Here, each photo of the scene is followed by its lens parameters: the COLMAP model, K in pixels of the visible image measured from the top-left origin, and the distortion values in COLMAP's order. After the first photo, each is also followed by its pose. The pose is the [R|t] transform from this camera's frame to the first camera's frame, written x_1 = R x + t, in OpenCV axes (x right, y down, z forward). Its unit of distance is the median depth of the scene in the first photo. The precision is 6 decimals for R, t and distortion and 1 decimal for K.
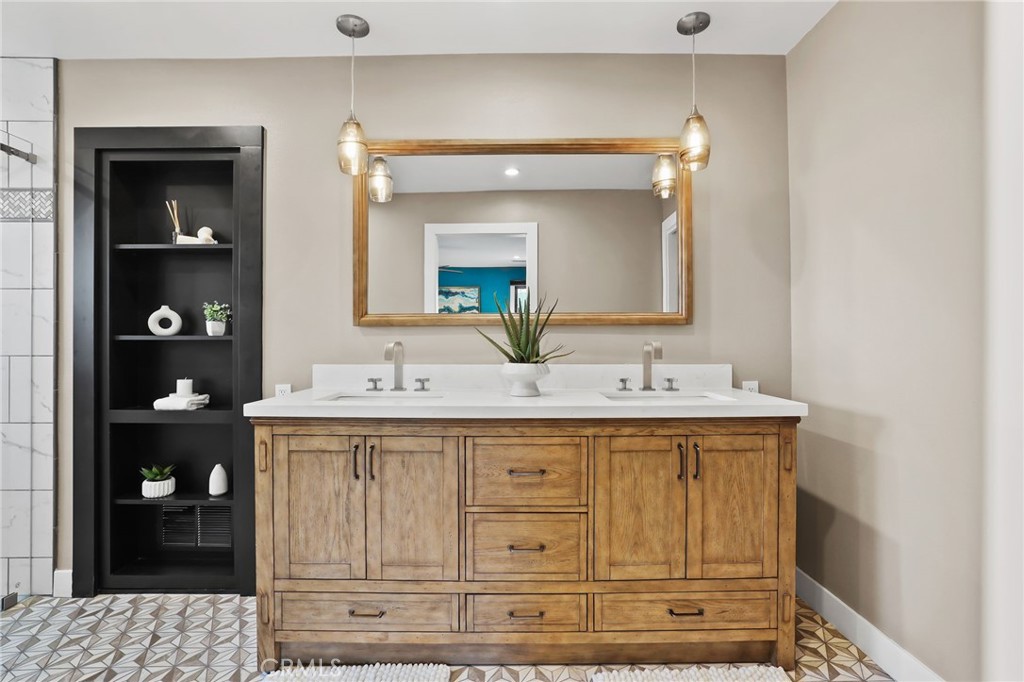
lens RADIAL K [[466.0, 0, 518.1], [0, 466.0, 337.7], [0, 0, 1]] dist [-0.028183, 0.009212]
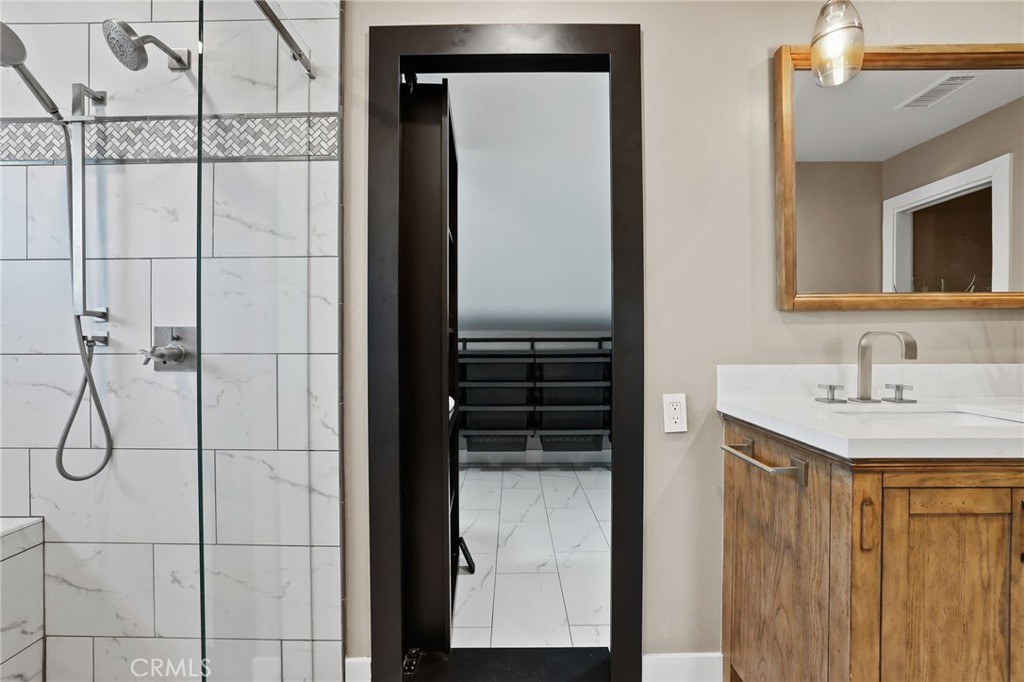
lens RADIAL K [[432.2, 0, 507.4], [0, 432.2, 340.3], [0, 0, 1]] dist [-0.035726, 0.005614]
pose [[0.999840, -0.002020, -0.017799, -0.753483], [0.002120, 0.999982, 0.005579, 0.016172], [0.017787, -0.005616, 0.999826, 0.355733]]
